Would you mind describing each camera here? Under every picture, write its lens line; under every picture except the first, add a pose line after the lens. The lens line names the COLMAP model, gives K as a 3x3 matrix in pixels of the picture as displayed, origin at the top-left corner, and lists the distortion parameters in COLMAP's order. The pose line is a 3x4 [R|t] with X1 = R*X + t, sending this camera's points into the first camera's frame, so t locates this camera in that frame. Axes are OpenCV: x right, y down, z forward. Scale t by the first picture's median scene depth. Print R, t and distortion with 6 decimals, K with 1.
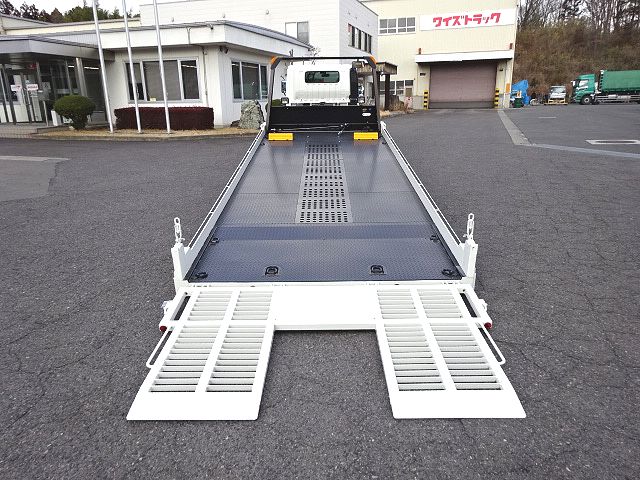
lens RADIAL K [[471.8, 0, 320.2], [0, 471.8, 241.3], [0, 0, 1]] dist [0.023488, 0.005189]
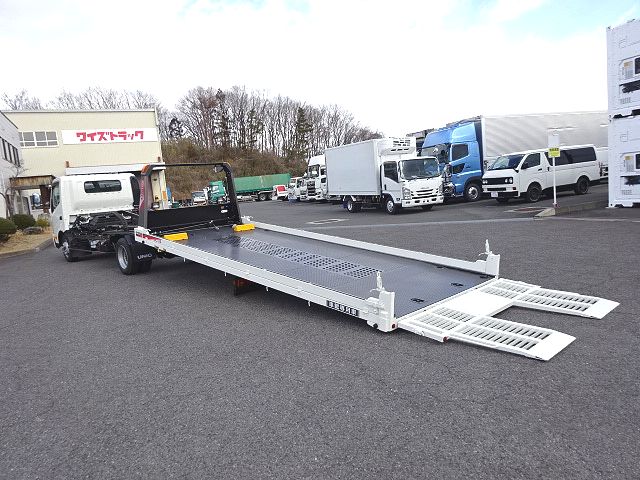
lens RADIAL K [[471.8, 0, 322.4], [0, 471.8, 244.9], [0, 0, 1]] dist [0.023488, 0.005189]
pose [[0.712177, -0.137371, 0.688428, -0.116258], [0.279719, 0.954984, -0.098808, -0.003168], [-0.643864, 0.262935, 0.718543, 0.013050]]
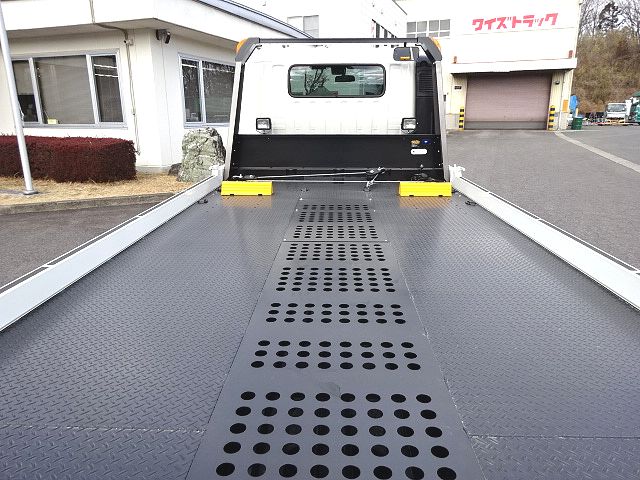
lens RADIAL K [[471.8, 0, 330.9], [0, 471.8, 232.1], [0, 0, 1]] dist [0.023488, 0.005189]
pose [[0.999969, 0.007681, -0.001714, -0.000836], [-0.007752, 0.998899, -0.046260, -0.068864], [0.001357, 0.046272, 0.998928, 0.208487]]
